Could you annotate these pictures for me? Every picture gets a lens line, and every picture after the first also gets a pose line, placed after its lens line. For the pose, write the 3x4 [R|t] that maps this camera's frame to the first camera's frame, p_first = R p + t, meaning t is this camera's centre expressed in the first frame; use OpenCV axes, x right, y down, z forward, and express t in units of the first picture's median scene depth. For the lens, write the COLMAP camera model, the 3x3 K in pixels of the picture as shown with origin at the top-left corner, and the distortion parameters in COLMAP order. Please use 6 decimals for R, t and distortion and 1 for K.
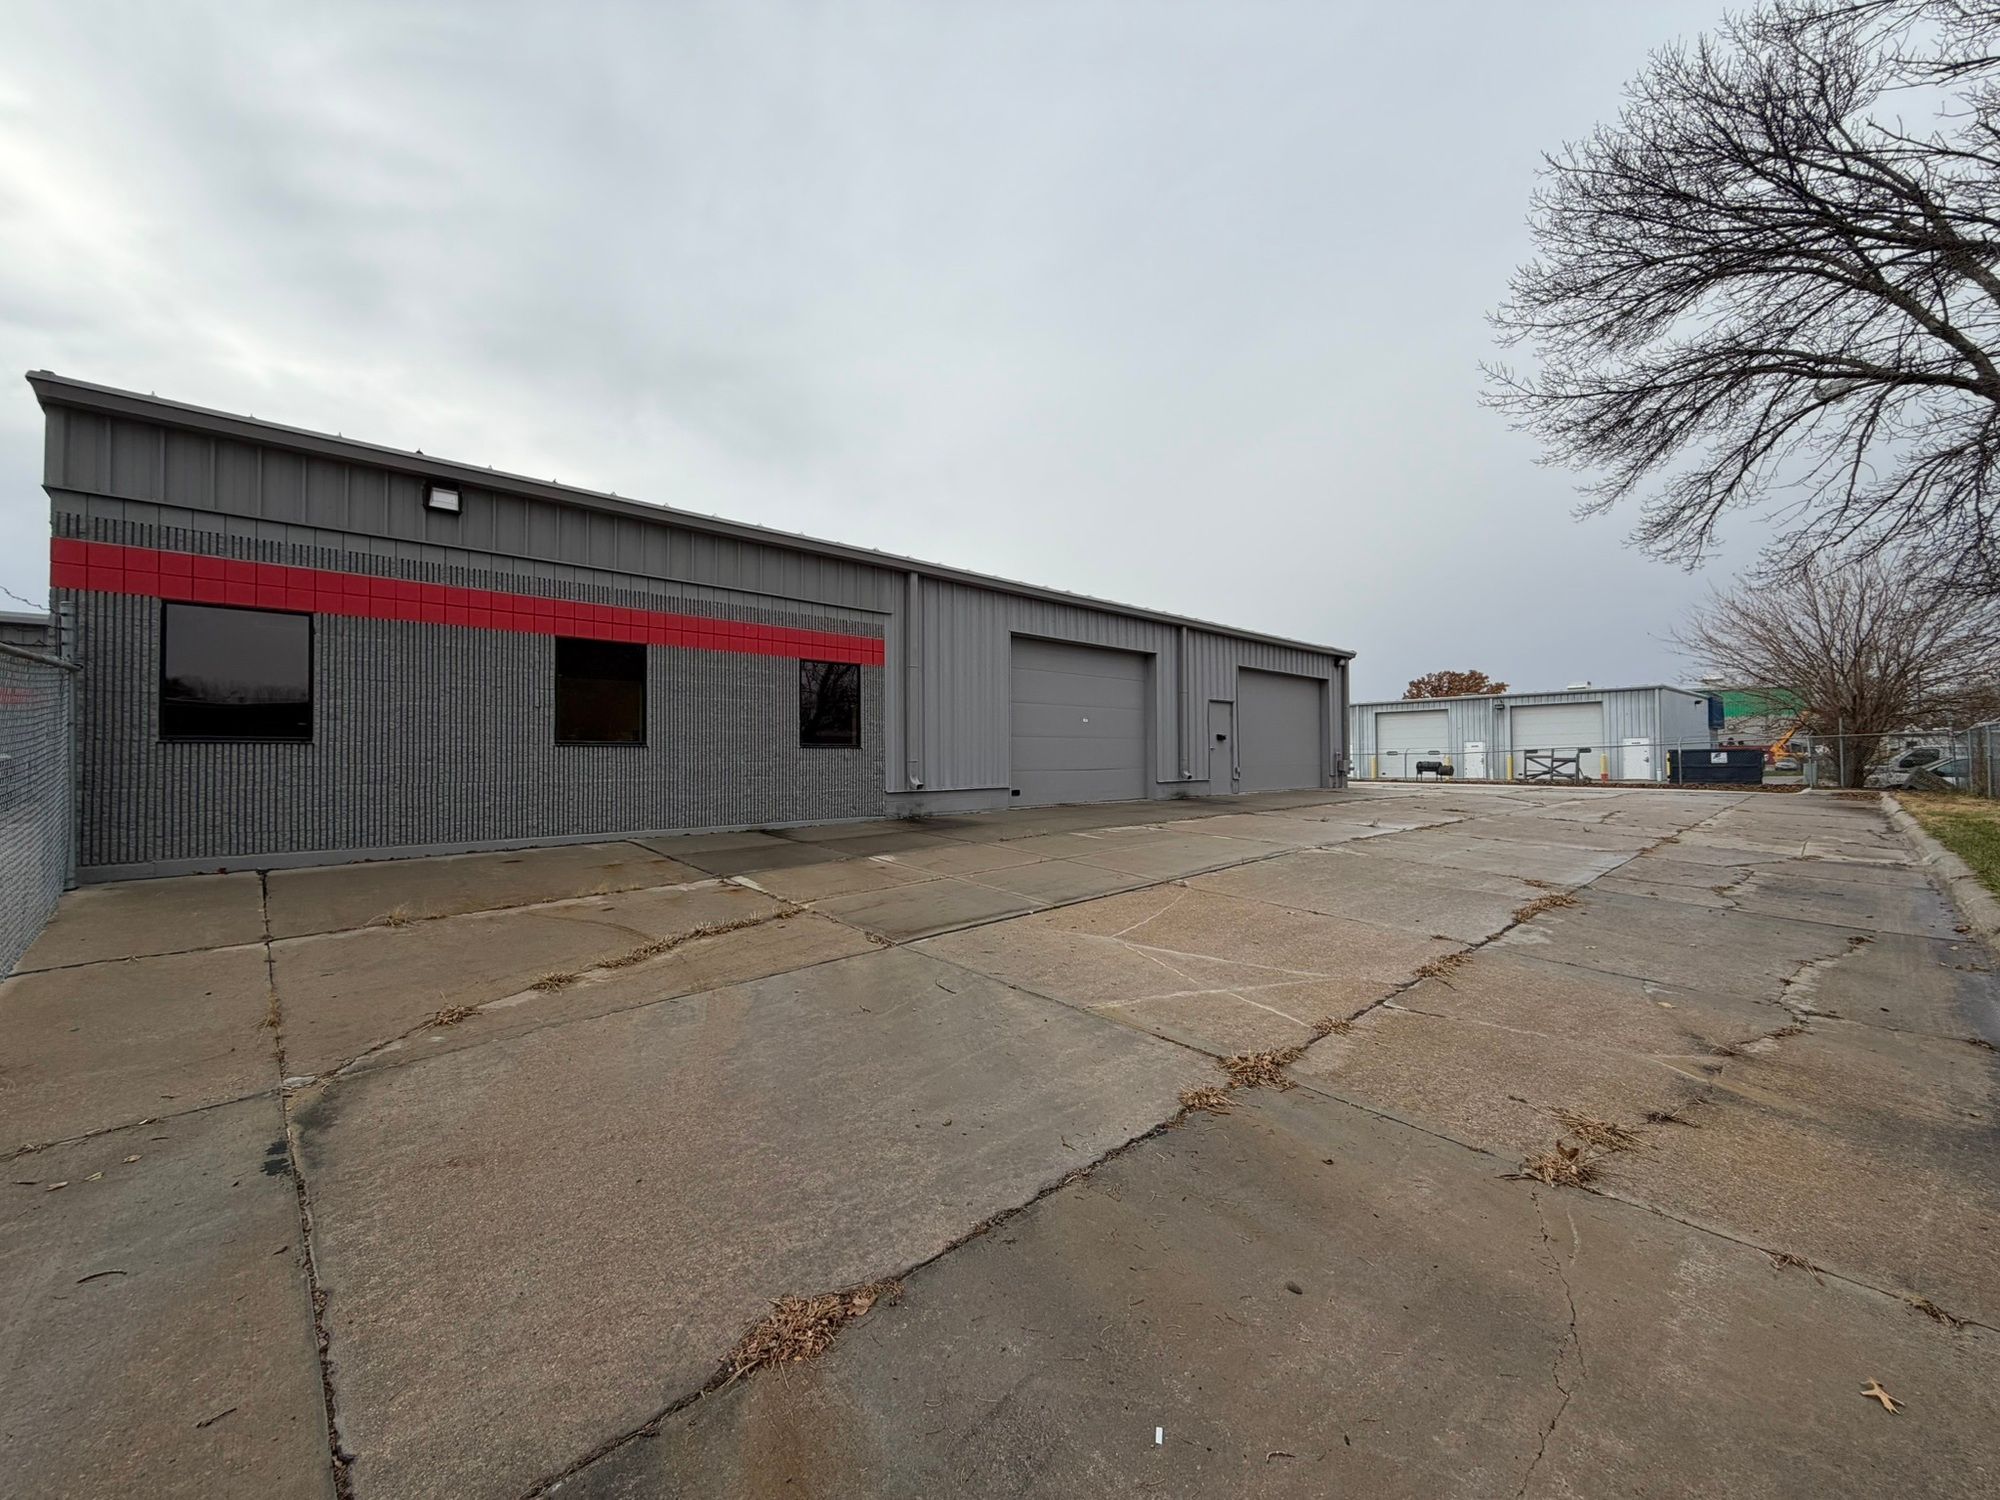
lens RADIAL K [[798.9, 0, 1000.0], [0, 798.9, 750.0], [0, 0, 1]] dist [0.010639, 0.000169]
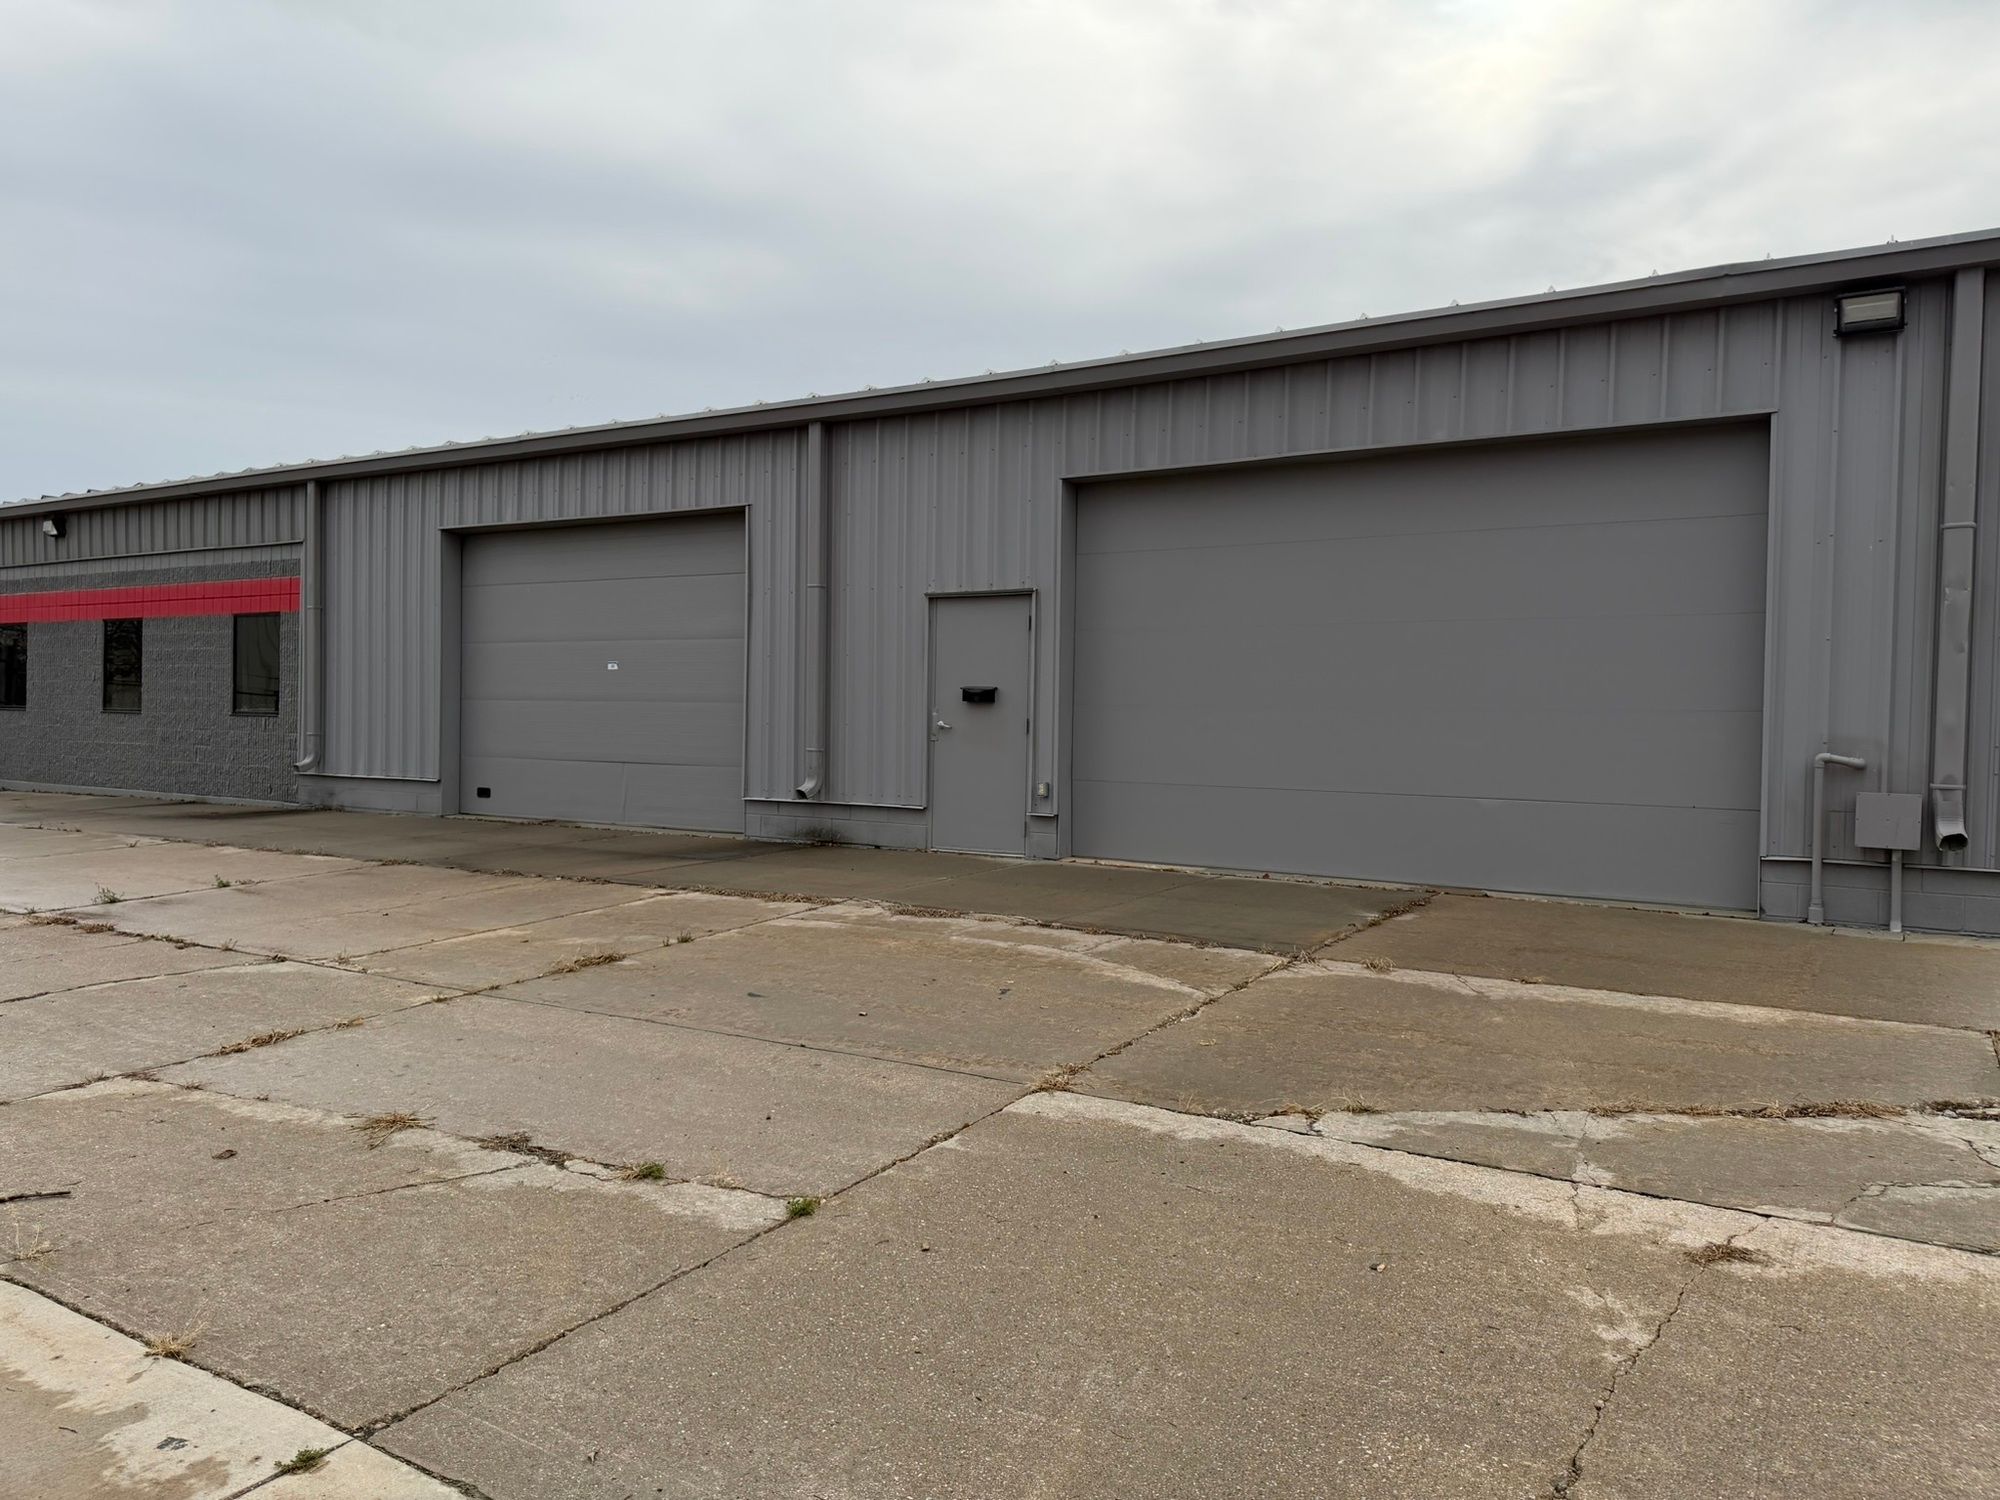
lens RADIAL K [[1409.5, 0, 1000.0], [0, 1409.5, 750.0], [0, 0, 1]] dist [0.052006, -0.044753]
pose [[0.251320, 0.010164, -0.967851, 0.949199], [-0.022235, 0.999742, 0.004725, 0.006286], [0.967649, 0.020332, 0.251481, 0.910812]]
